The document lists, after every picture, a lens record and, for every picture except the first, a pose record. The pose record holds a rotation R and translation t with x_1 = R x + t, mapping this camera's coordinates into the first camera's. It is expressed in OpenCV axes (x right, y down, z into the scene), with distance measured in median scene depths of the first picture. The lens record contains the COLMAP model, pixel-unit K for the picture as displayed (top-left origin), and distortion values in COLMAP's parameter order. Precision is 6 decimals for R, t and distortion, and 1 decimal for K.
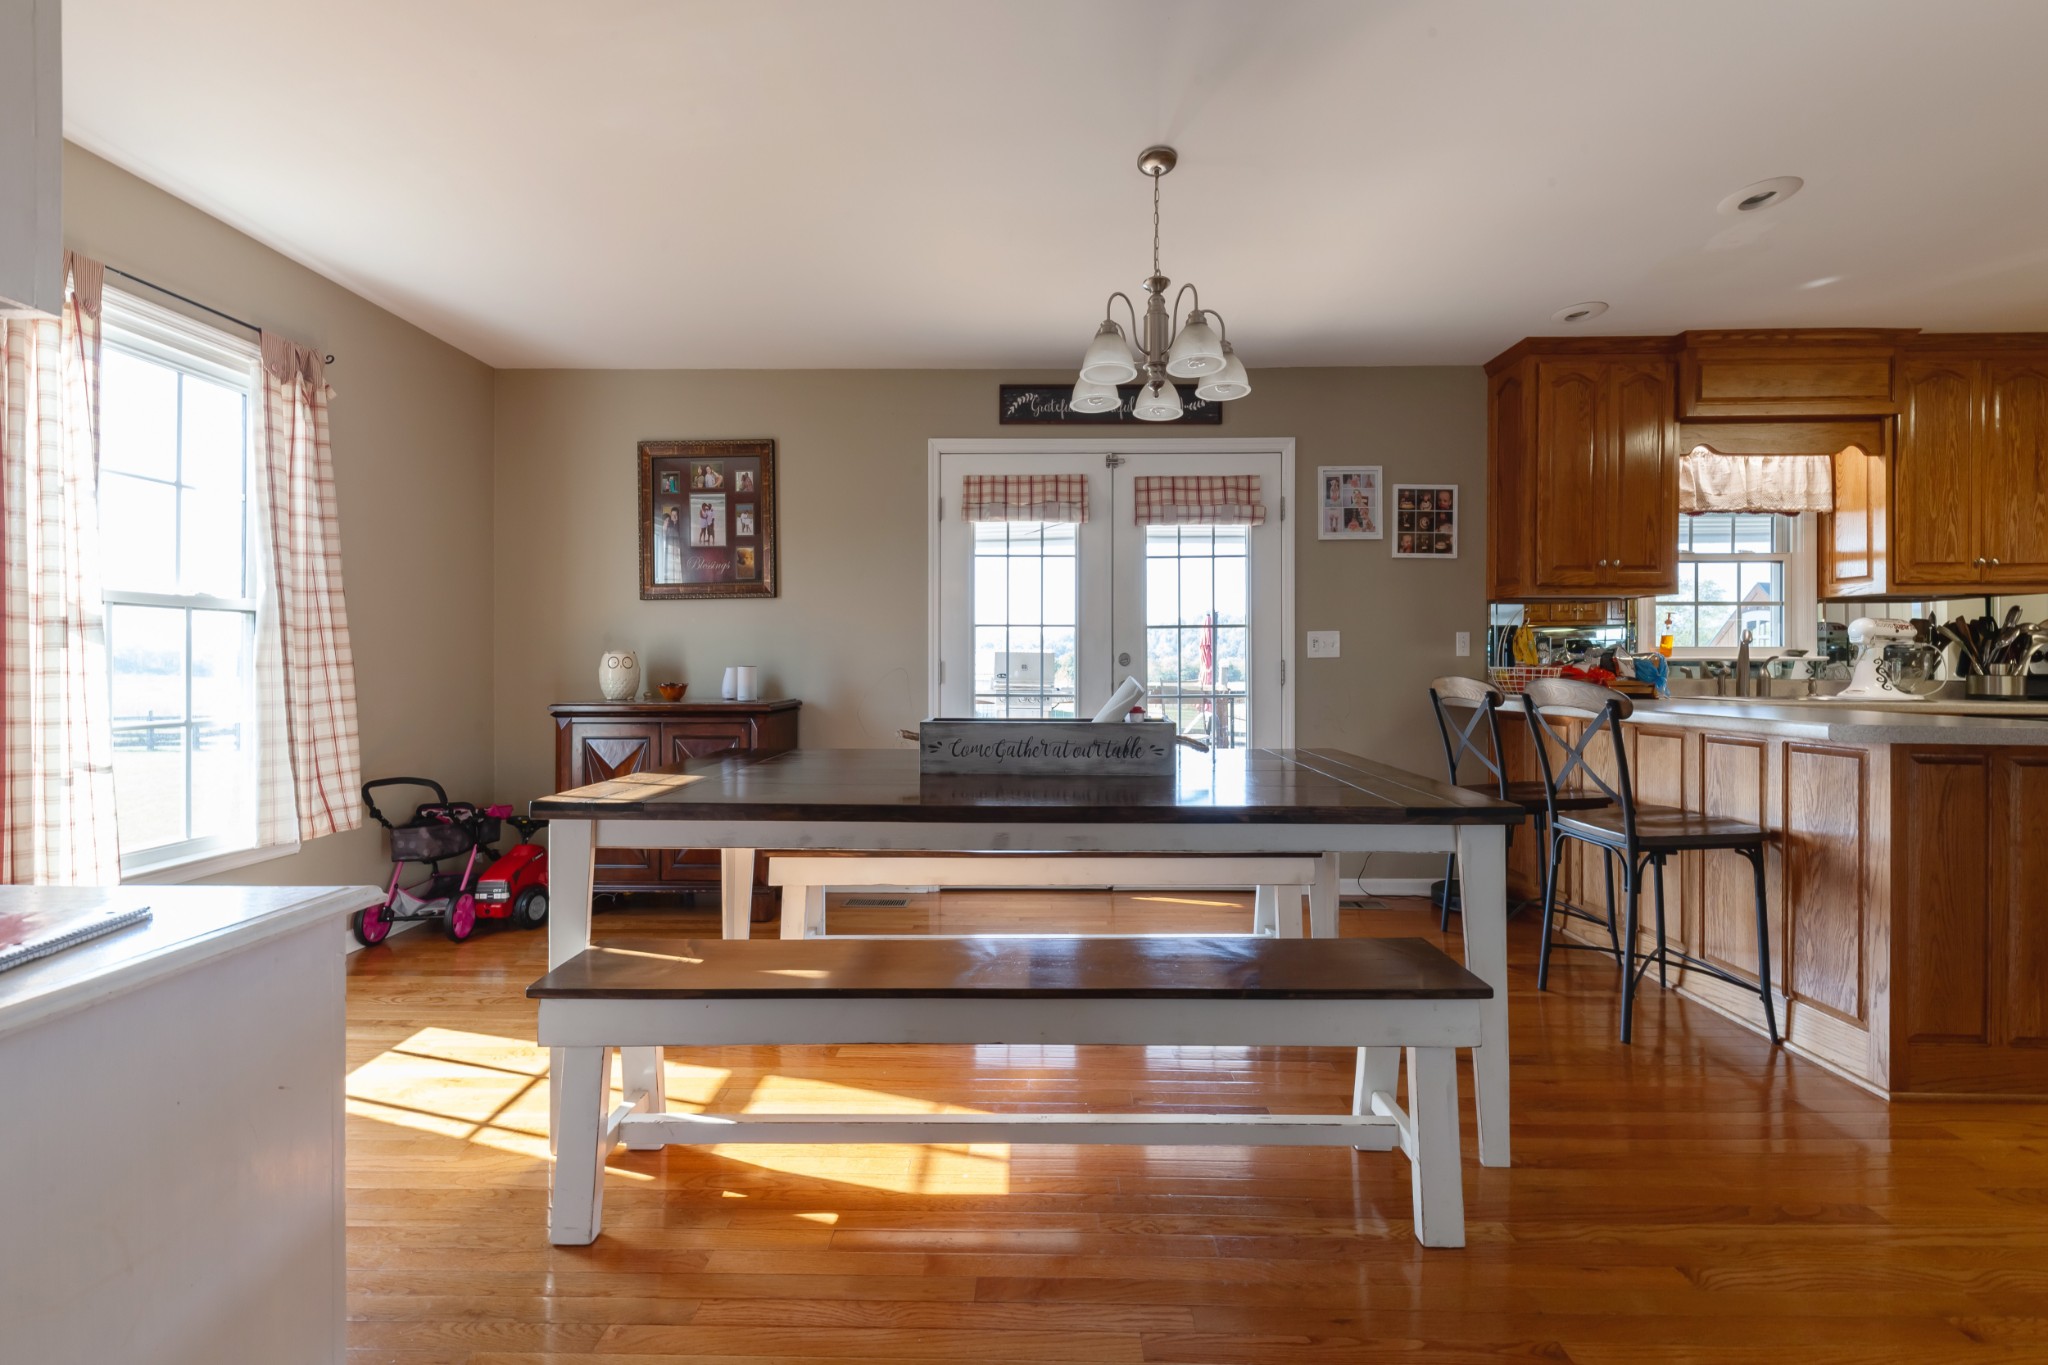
lens RADIAL K [[824.1, 0, 1089.3], [0, 824.1, 661.0], [0, 0, 1]] dist [0.015902, -0.009816]
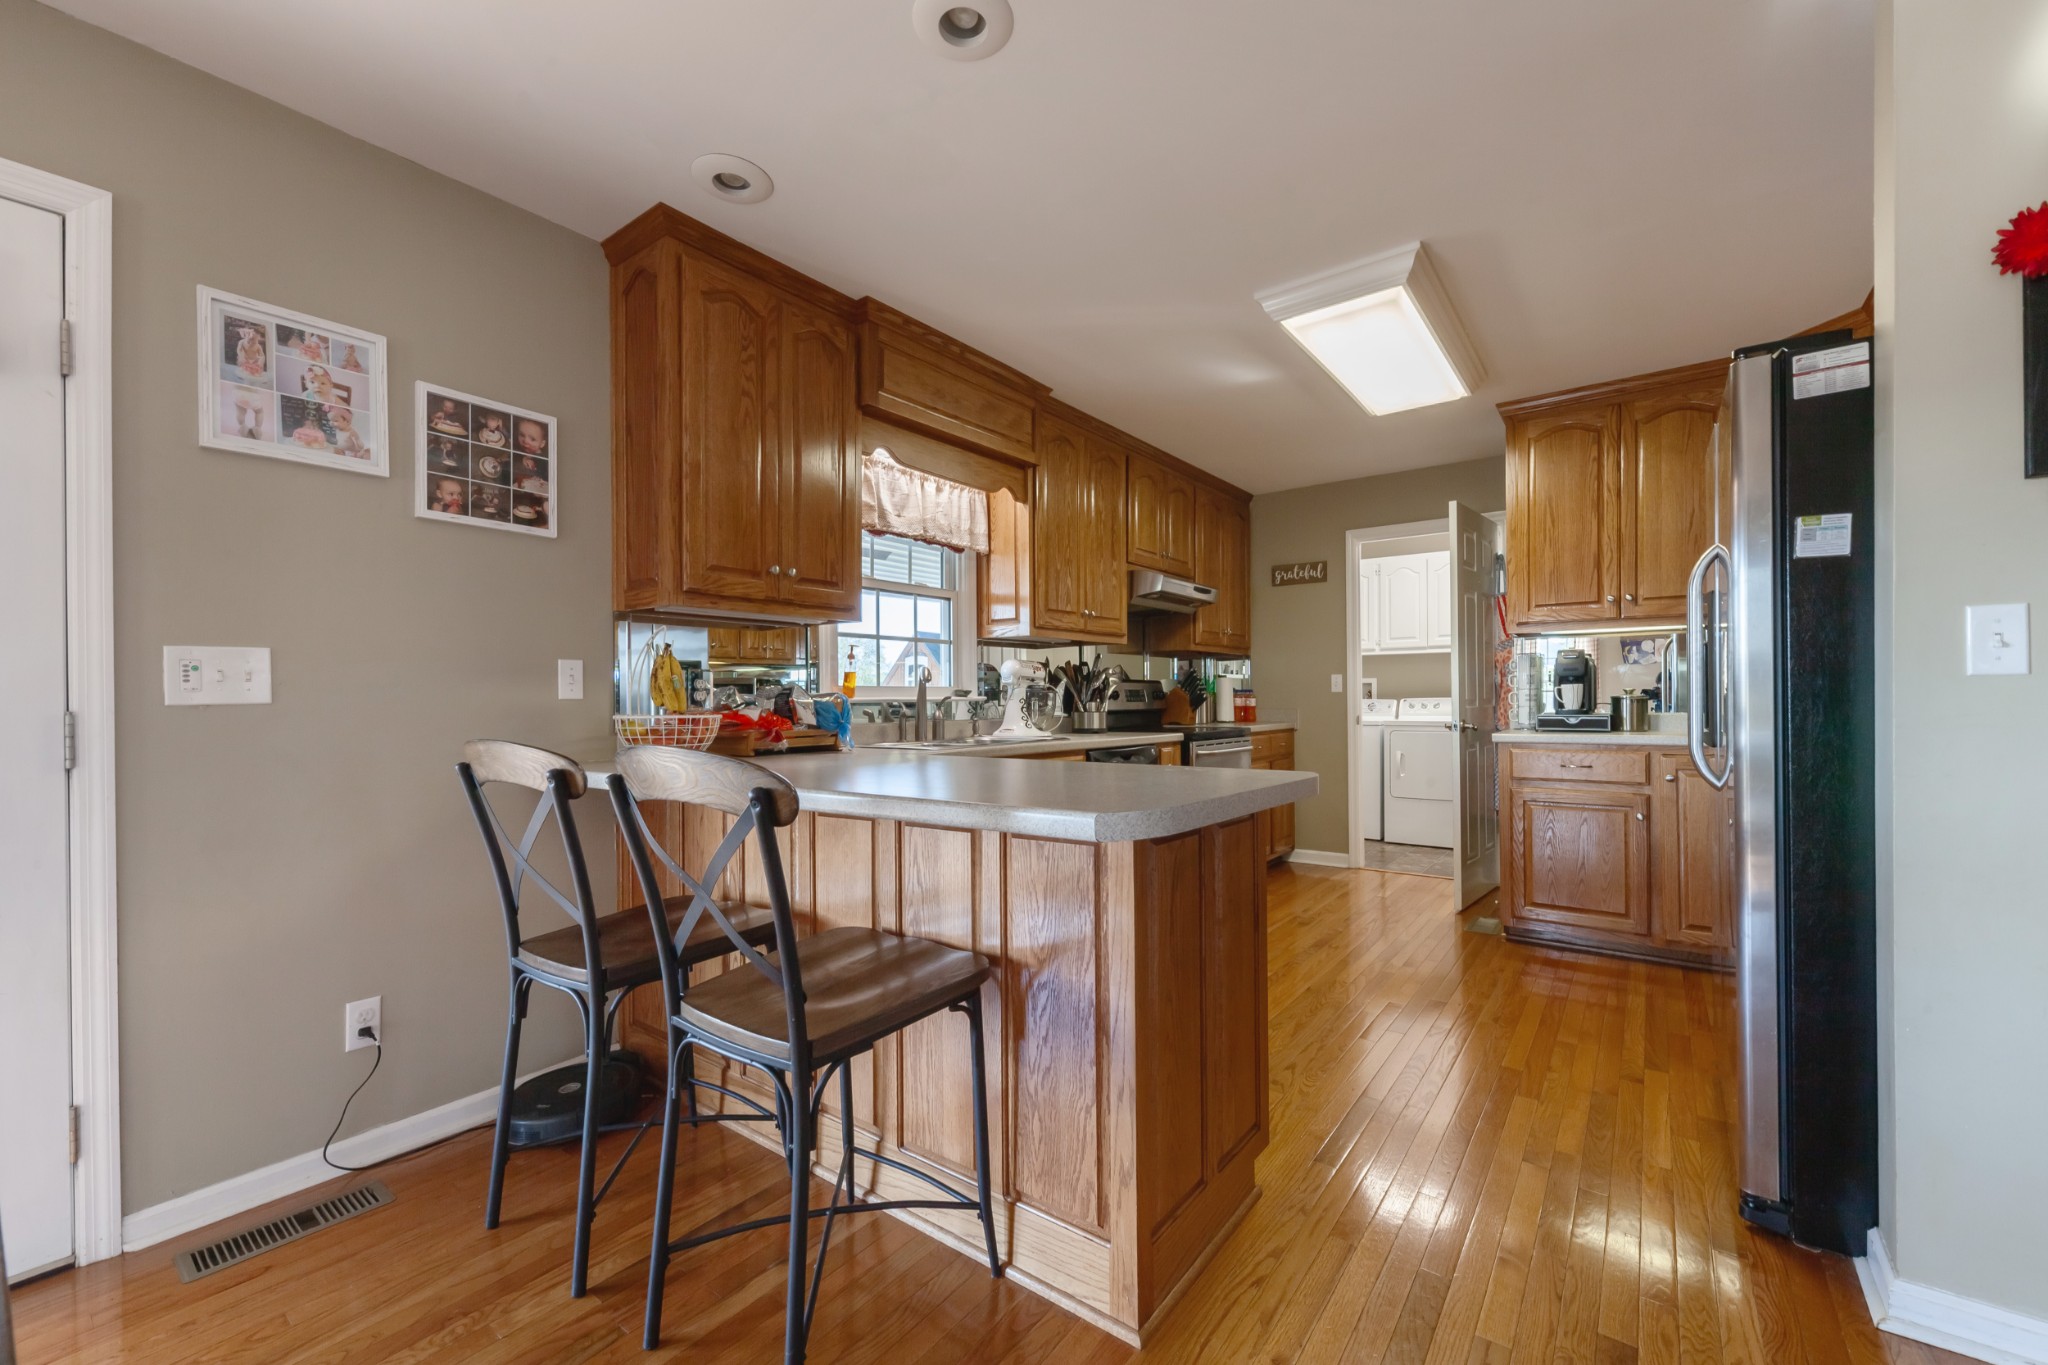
lens RADIAL K [[789.6, 0, 1090.5], [0, 789.6, 693.0], [0, 0, 1]] dist [-0.000242, -0.000076]
pose [[0.615583, -0.001309, 0.788071, 0.227637], [0.009689, 0.999936, -0.005906, -0.002956], [-0.788013, 0.011271, 0.615556, 0.331786]]
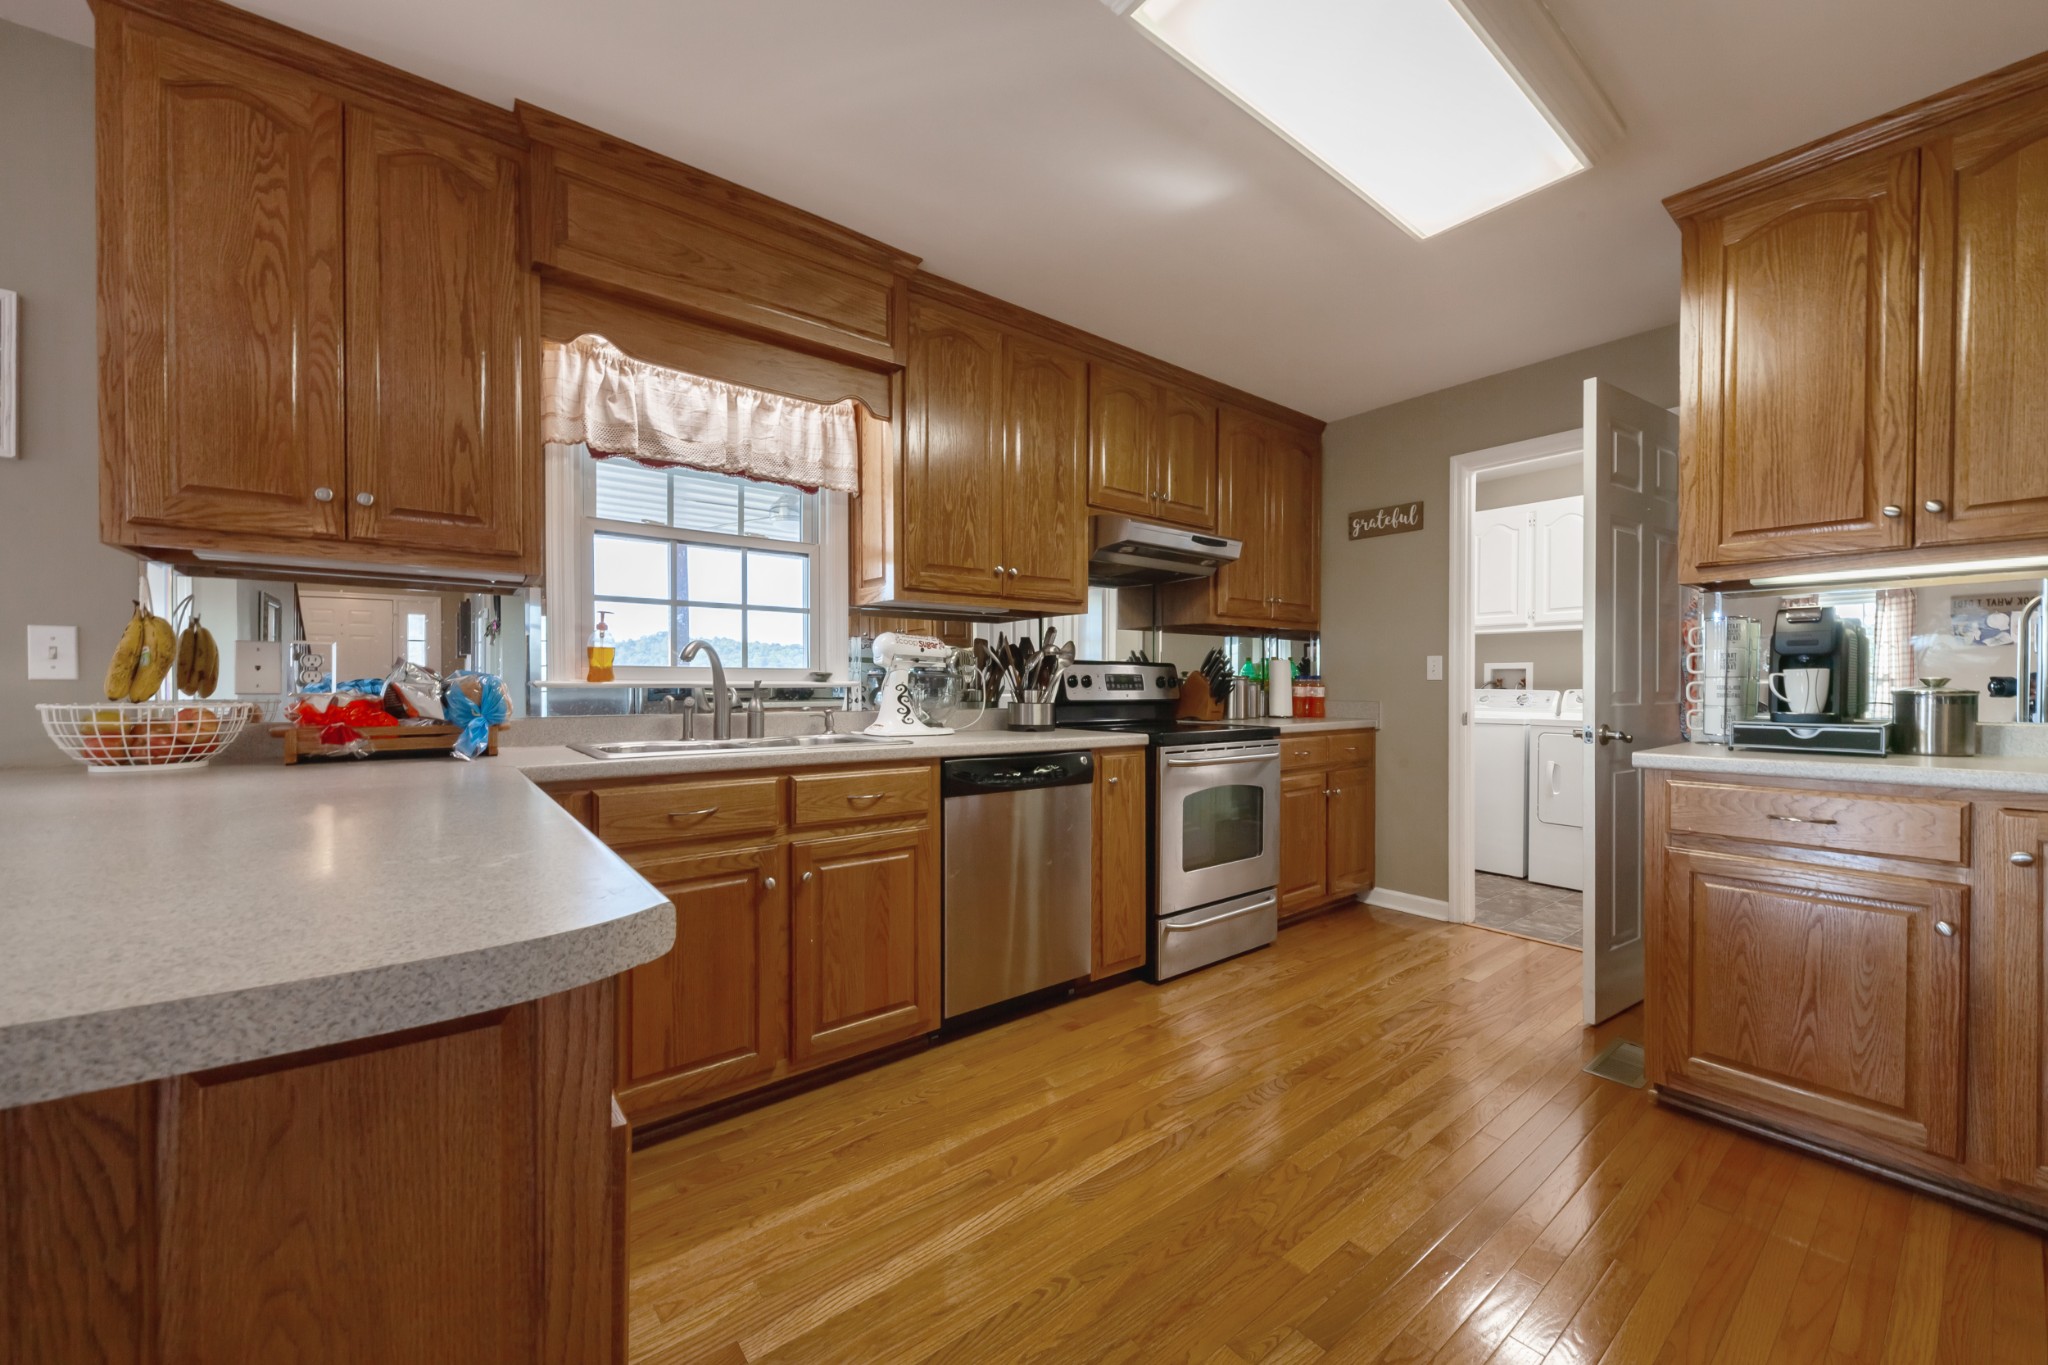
lens RADIAL K [[779.2, 0, 1029.9], [0, 779.2, 687.0], [0, 0, 1]] dist [0.016091, -0.007818]
pose [[0.808462, -0.002023, 0.588545, 0.639132], [-0.000193, 0.999993, 0.003701, -0.002973], [-0.588549, -0.003106, 0.808456, 0.338852]]
